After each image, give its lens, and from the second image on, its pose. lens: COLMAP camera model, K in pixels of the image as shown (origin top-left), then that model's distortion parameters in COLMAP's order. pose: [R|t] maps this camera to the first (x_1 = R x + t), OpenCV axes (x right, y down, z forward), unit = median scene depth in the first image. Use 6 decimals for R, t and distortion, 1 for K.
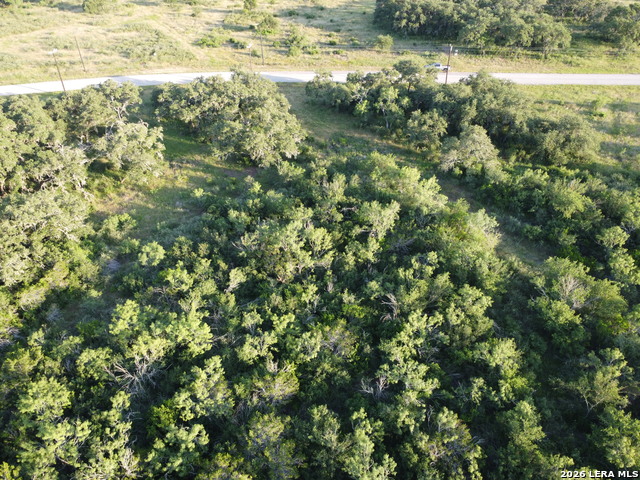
lens RADIAL K [[481.7, 0, 320.0], [0, 481.7, 240.0], [0, 0, 1]] dist [-0.005543, 0.002246]
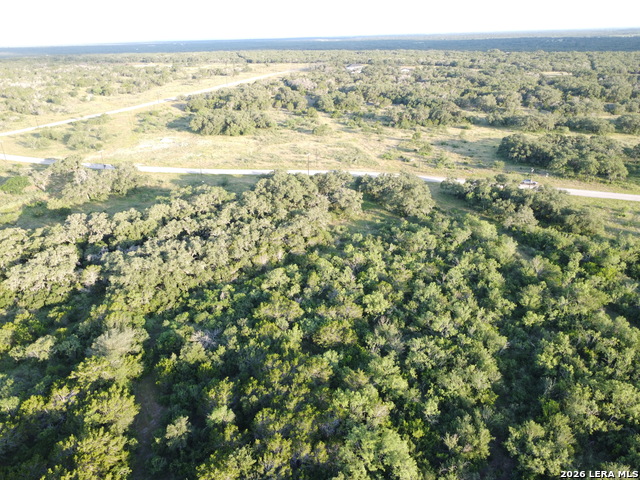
lens RADIAL K [[481.7, 0, 320.0], [0, 481.7, 240.0], [0, 0, 1]] dist [-0.005543, 0.002246]
pose [[0.946087, 0.126260, -0.298291, 0.119229], [-0.190955, 0.961263, -0.198770, 0.363142], [0.261639, 0.245013, 0.933549, -0.819439]]
